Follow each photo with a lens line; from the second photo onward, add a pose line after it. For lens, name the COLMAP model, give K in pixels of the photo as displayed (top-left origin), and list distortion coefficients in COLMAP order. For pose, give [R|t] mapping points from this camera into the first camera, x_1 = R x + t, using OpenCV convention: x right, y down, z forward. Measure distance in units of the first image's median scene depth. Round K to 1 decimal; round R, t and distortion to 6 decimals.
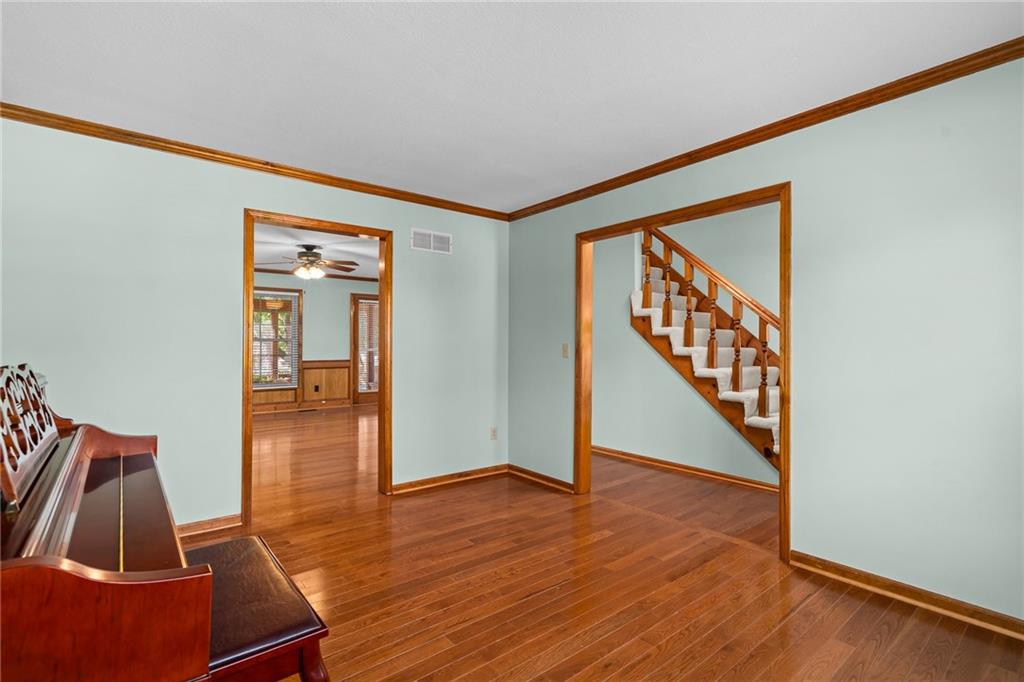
lens RADIAL K [[466.3, 0, 514.3], [0, 466.3, 337.6], [0, 0, 1]] dist [-0.004472, 0.002585]
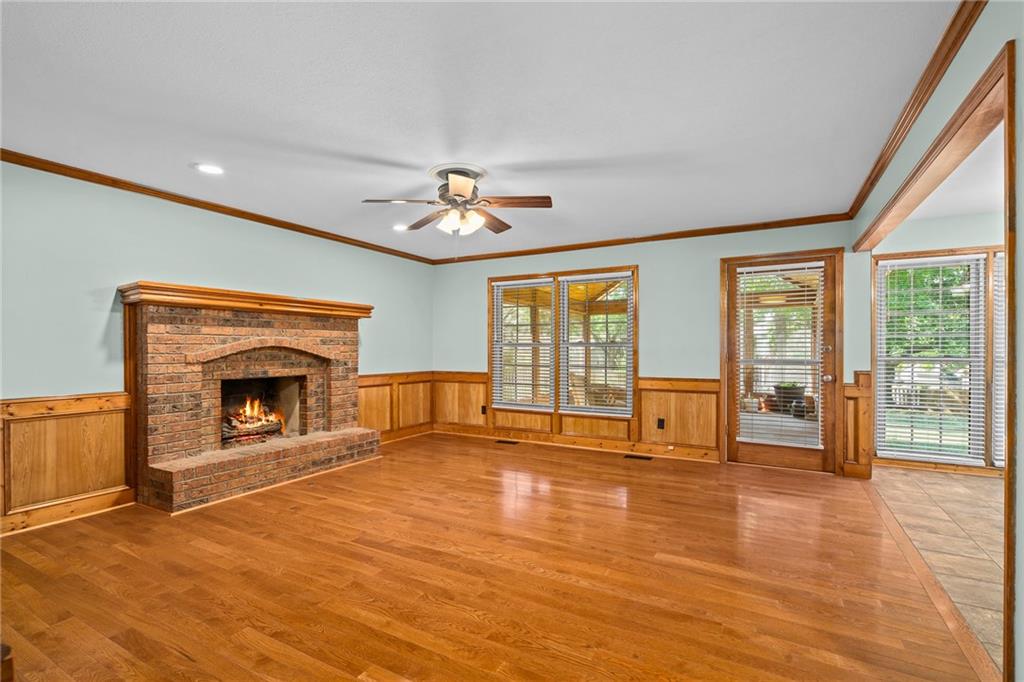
lens RADIAL K [[466.3, 0, 509.0], [0, 466.3, 356.5], [0, 0, 1]] dist [-0.004472, 0.002585]
pose [[0.391042, 0.009959, -0.920319, 0.062315], [0.012529, 0.999791, 0.016143, 0.008988], [0.920287, -0.017844, 0.390836, 0.591266]]
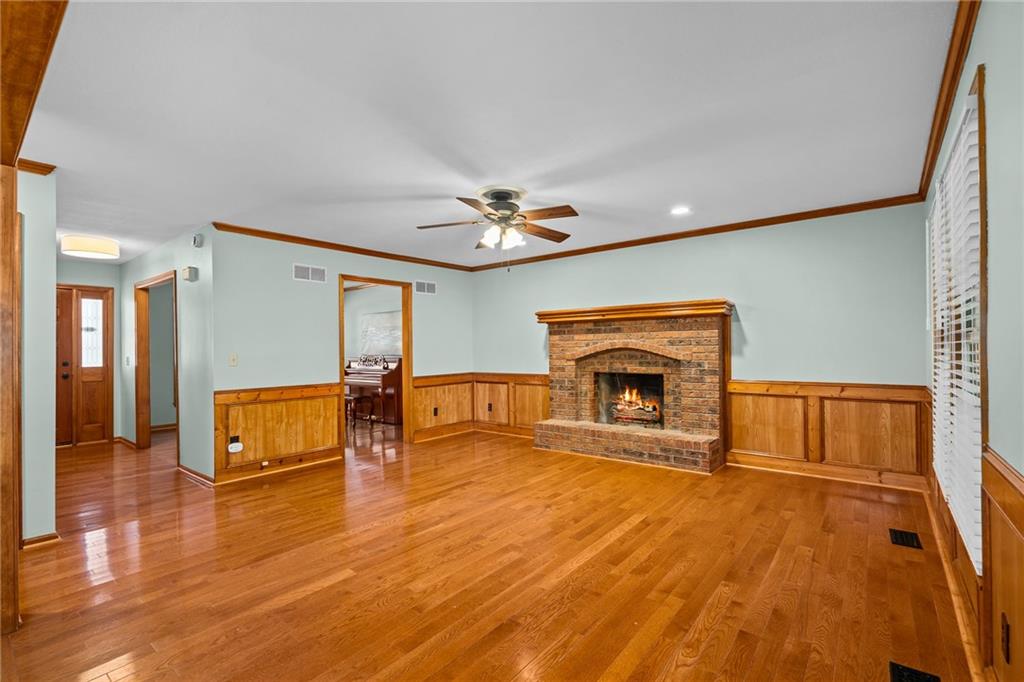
lens RADIAL K [[466.3, 0, 512.9], [0, 466.3, 346.0], [0, 0, 1]] dist [-0.004472, 0.002585]
pose [[-0.970813, 0.004978, -0.239784, -0.227718], [0.009313, 0.999813, -0.016947, 0.009627], [0.239655, -0.018685, -0.970678, 1.144347]]
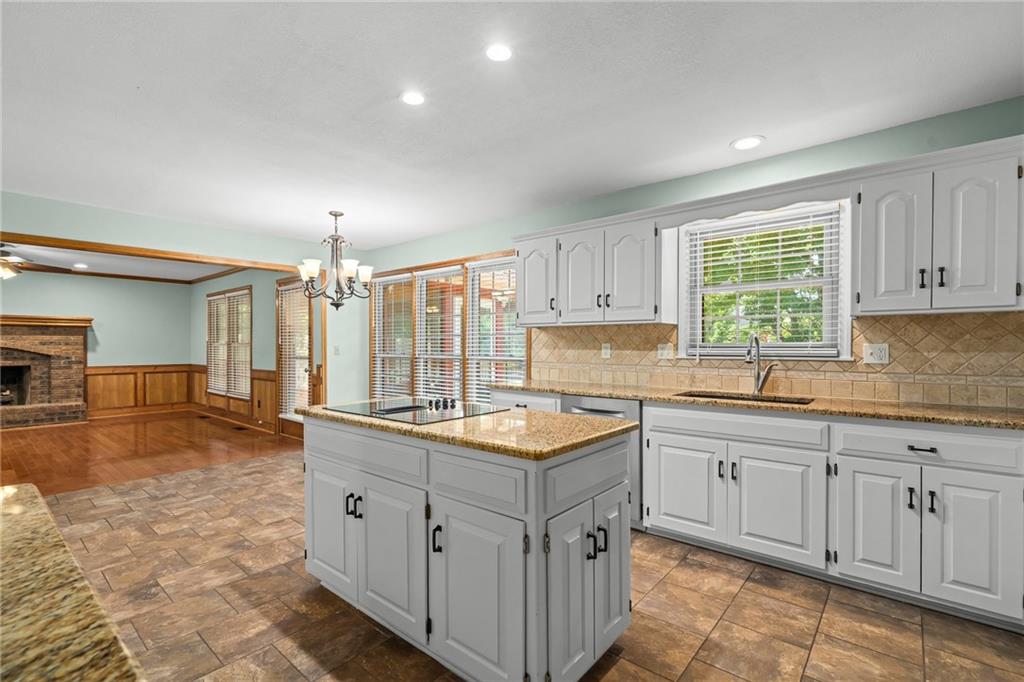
lens RADIAL K [[466.3, 0, 502.3], [0, 466.3, 348.8], [0, 0, 1]] dist [-0.004472, 0.002585]
pose [[0.201673, 0.001729, -0.979451, 0.469044], [0.014787, 0.999879, 0.004809, 0.015846], [0.979341, -0.015453, 0.201623, 1.282433]]
